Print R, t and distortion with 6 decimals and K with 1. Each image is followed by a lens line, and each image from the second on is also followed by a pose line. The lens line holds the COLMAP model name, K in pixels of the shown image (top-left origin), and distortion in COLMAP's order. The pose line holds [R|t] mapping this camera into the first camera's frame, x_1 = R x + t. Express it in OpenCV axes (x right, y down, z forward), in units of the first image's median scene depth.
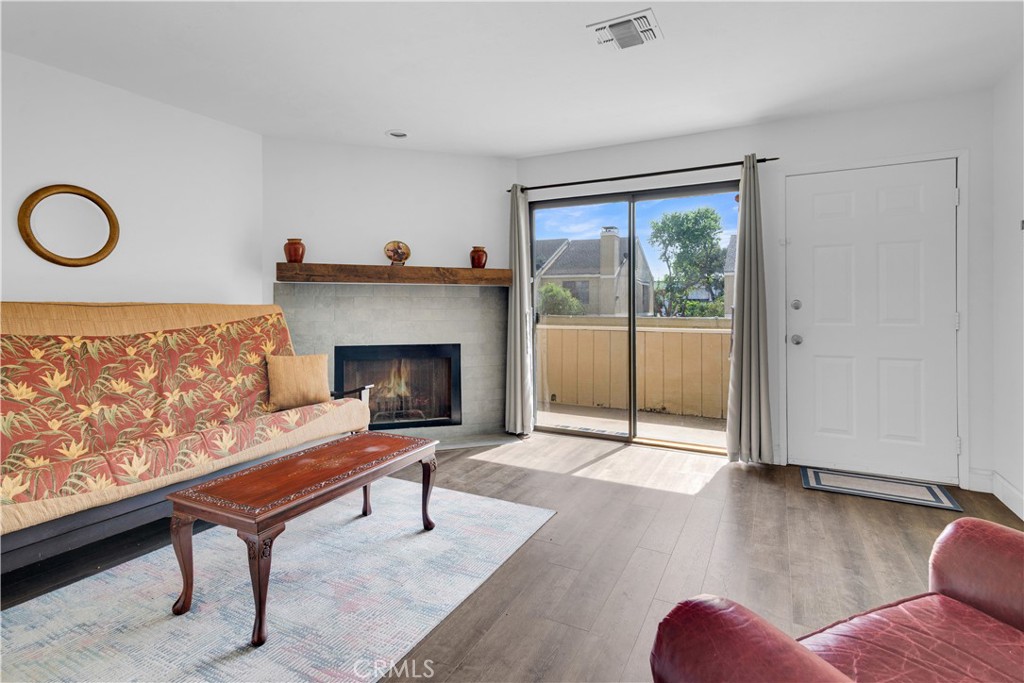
lens RADIAL K [[516.9, 0, 509.2], [0, 516.9, 304.9], [0, 0, 1]] dist [0.001708, 0.000114]
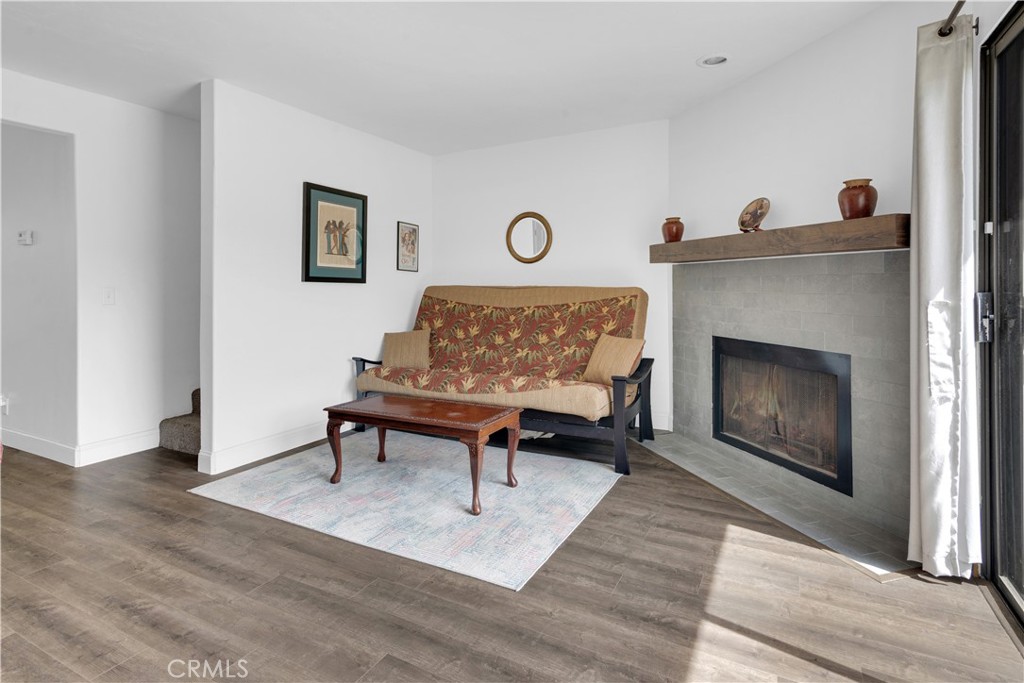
lens RADIAL K [[516.9, 0, 509.2], [0, 516.9, 304.9], [0, 0, 1]] dist [0.001708, 0.000114]
pose [[-0.009759, 0.034018, -0.999374, 0.660538], [0.000887, 0.999421, 0.034011, -0.000098], [0.999952, -0.000554, -0.009784, 0.864651]]
